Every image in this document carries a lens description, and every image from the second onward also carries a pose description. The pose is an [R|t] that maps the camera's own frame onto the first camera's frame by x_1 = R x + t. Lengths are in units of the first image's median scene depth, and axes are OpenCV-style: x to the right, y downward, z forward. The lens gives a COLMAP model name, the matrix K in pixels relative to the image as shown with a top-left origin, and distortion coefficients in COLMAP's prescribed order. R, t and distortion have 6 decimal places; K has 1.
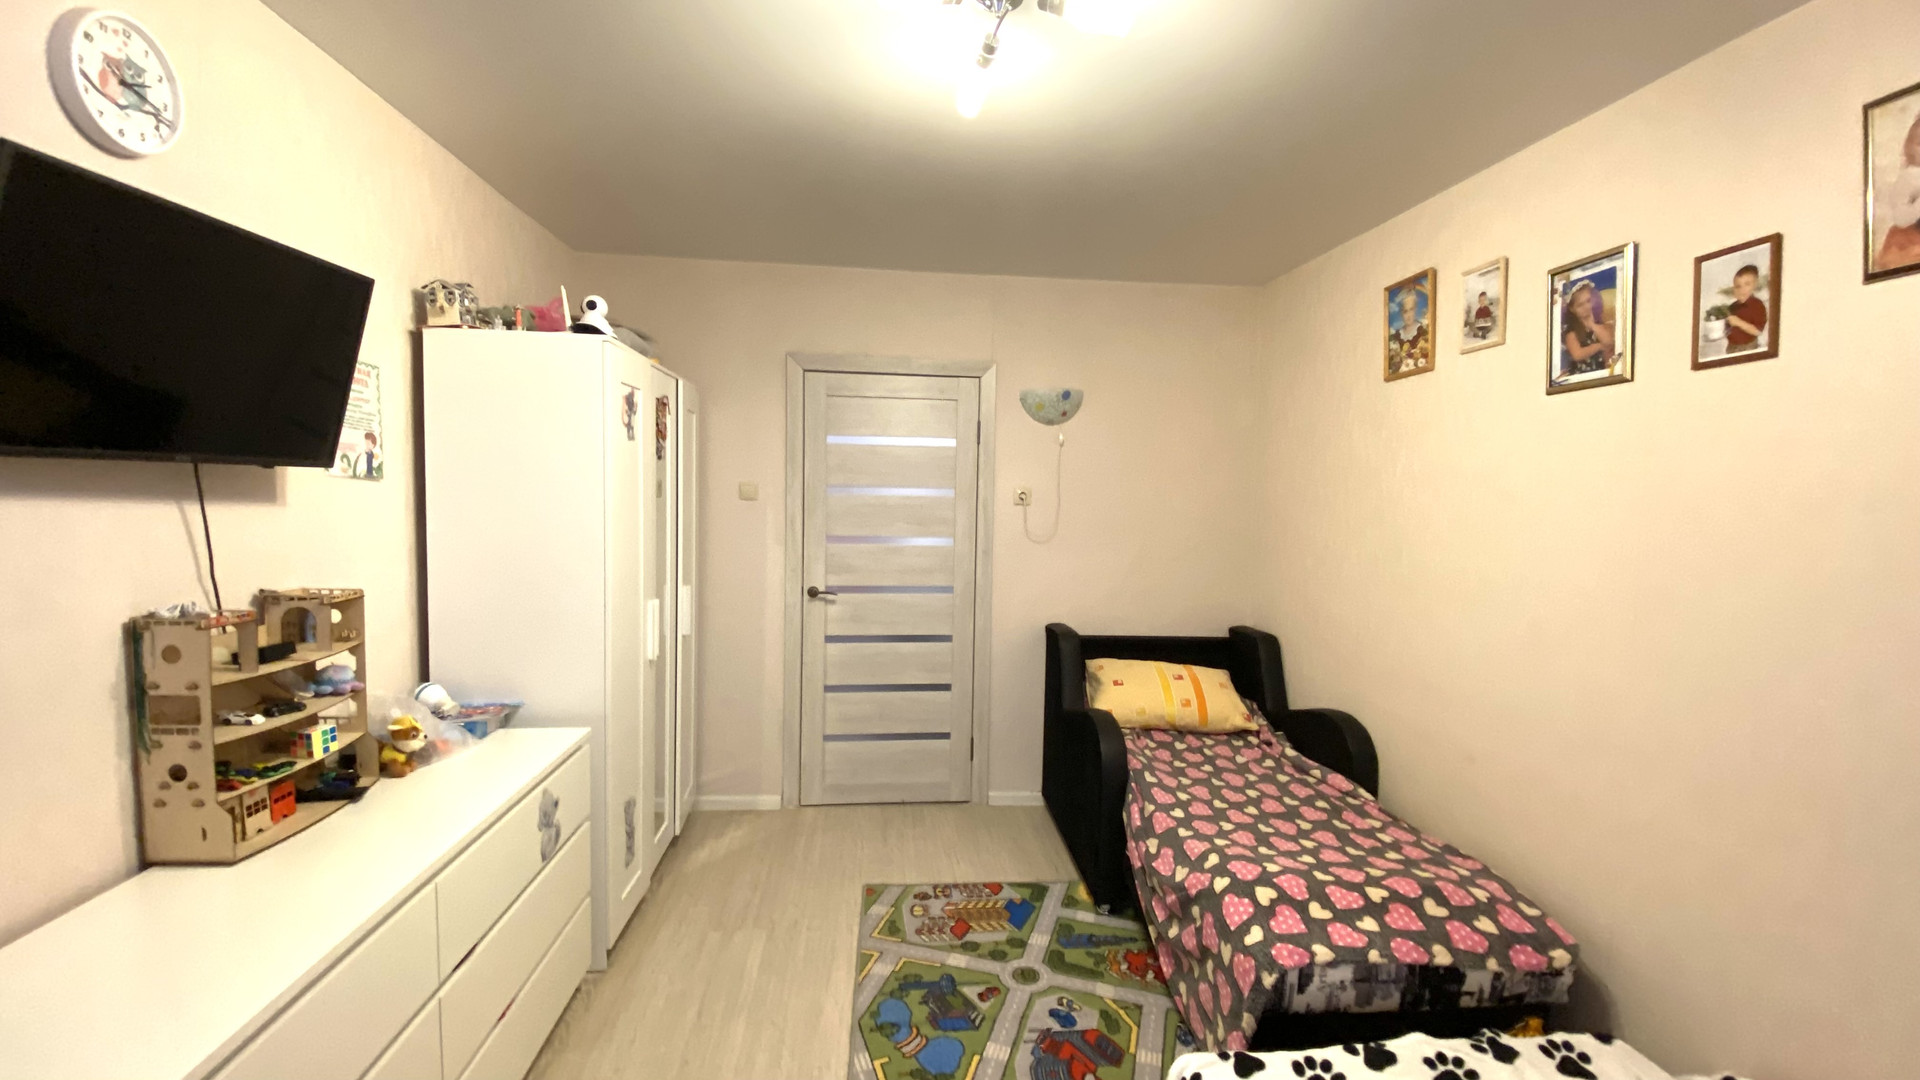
lens RADIAL K [[772.0, 0, 960.0], [0, 772.0, 540.0], [0, 0, 1]] dist [0.002474, -0.018214]
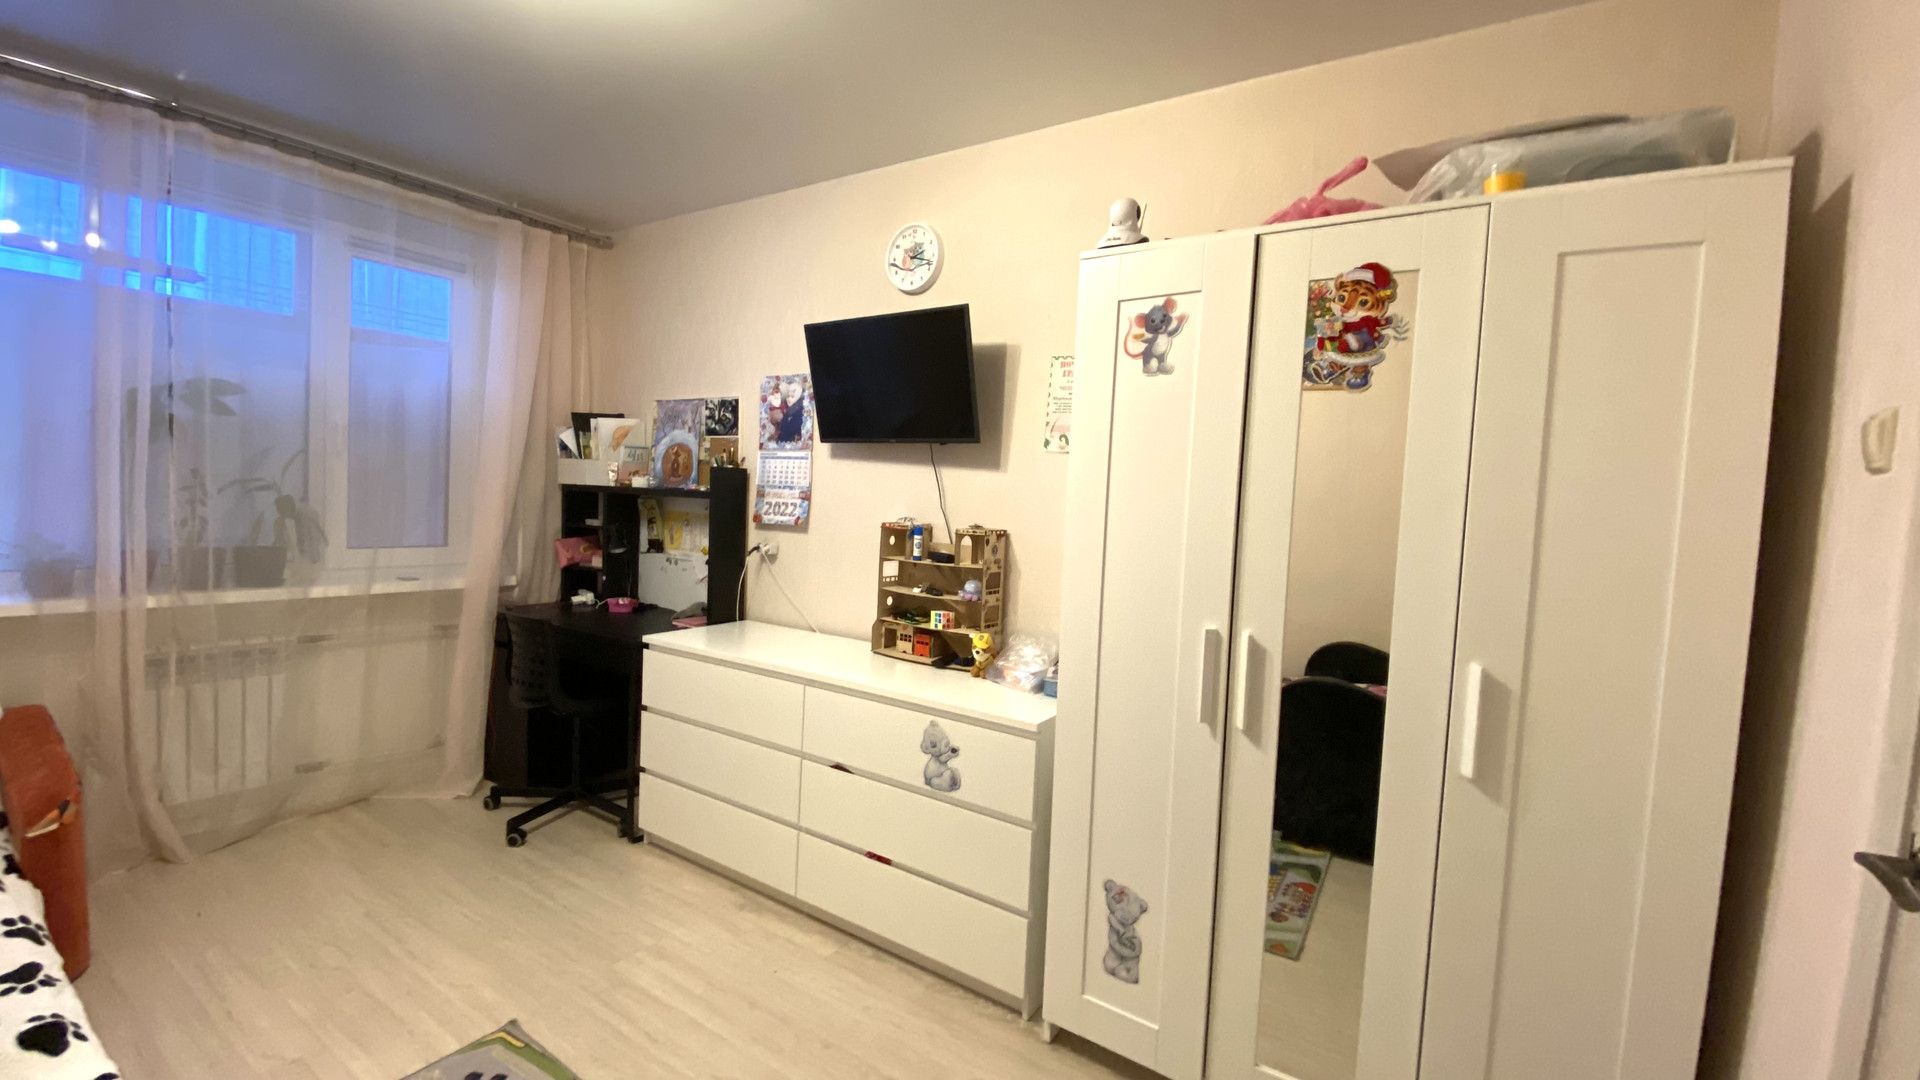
lens RADIAL K [[753.2, 0, 960.0], [0, 753.2, 540.0], [0, 0, 1]] dist [0.023542, -0.000047]
pose [[-0.626785, -0.003771, -0.779183, 0.338680], [-0.111052, 0.990212, 0.084539, -0.031303], [0.771238, 0.139518, -0.621069, 2.074897]]
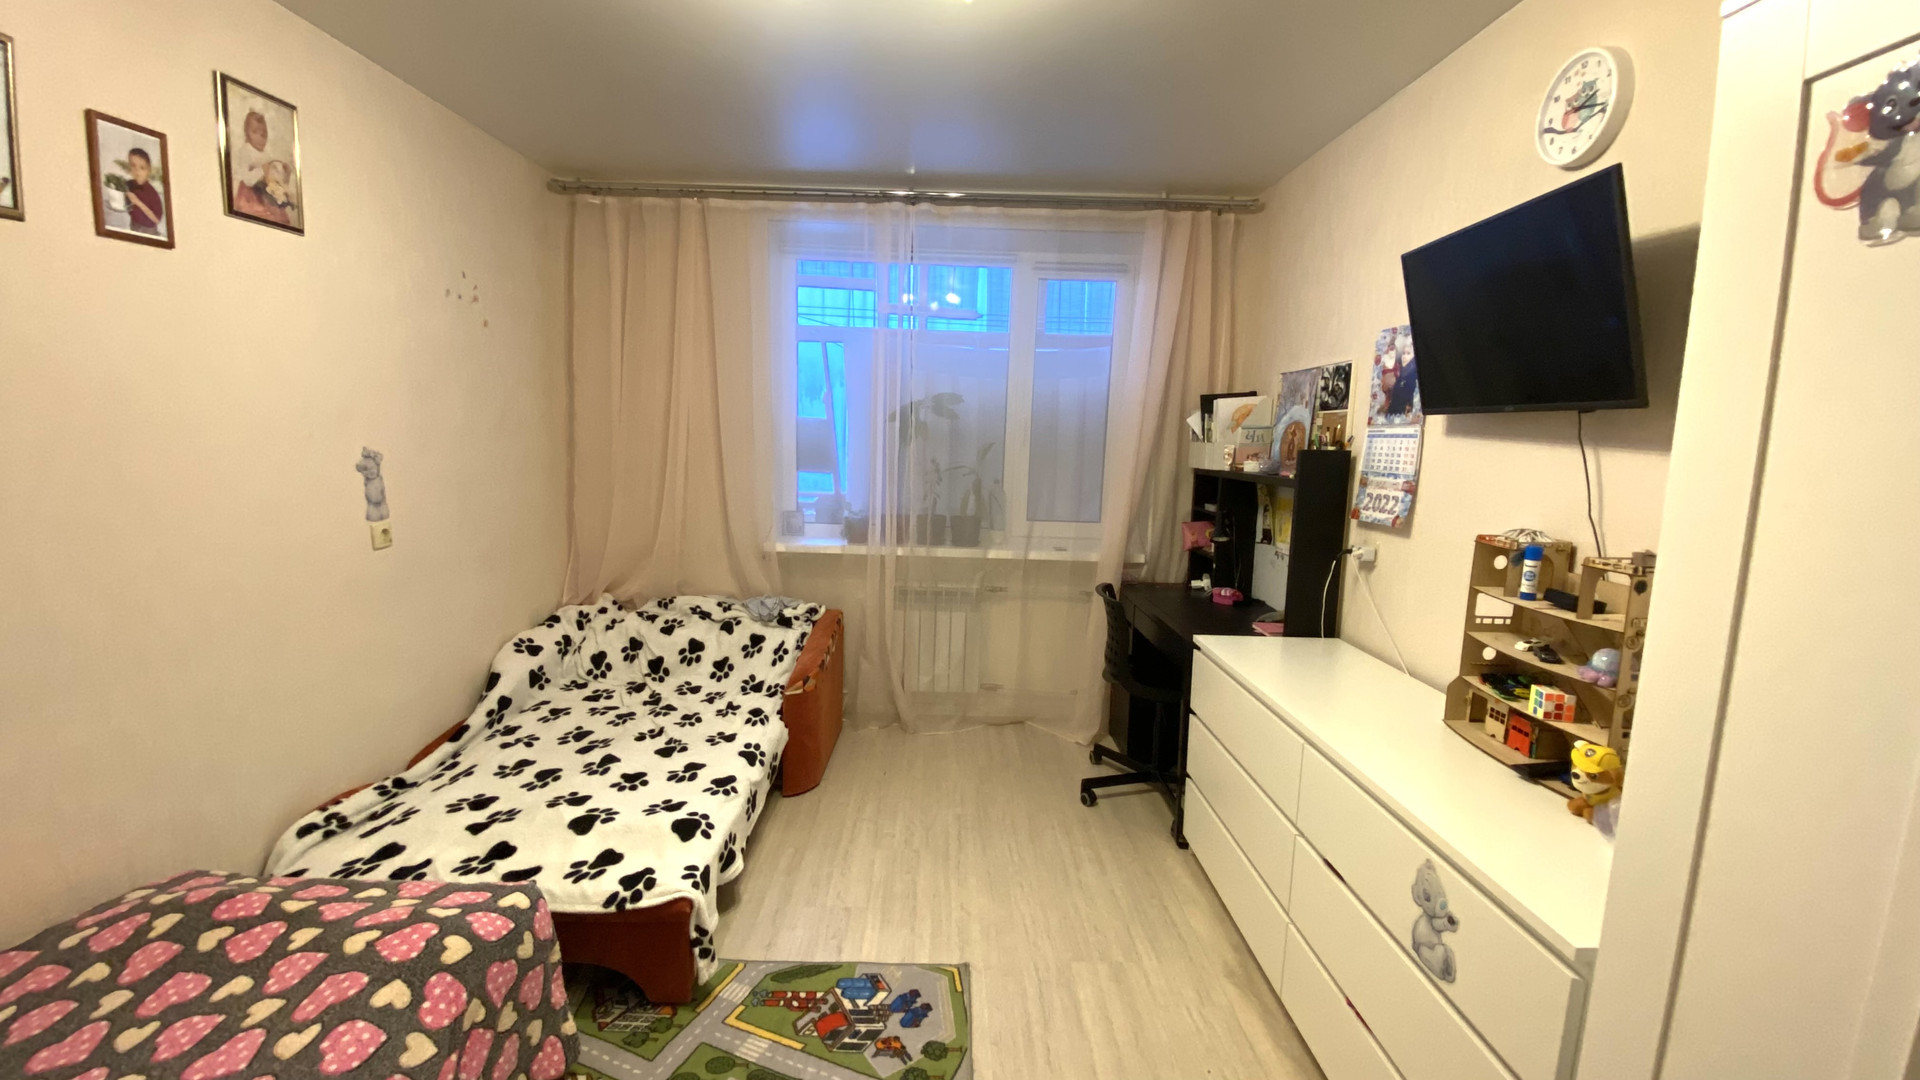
lens RADIAL K [[772.0, 0, 960.0], [0, 772.0, 540.0], [0, 0, 1]] dist [0.002474, -0.018214]
pose [[-0.994825, -0.061418, 0.080938, -0.197872], [-0.043707, 0.977828, 0.204797, -0.100810], [-0.091722, 0.200200, -0.975452, 2.071620]]
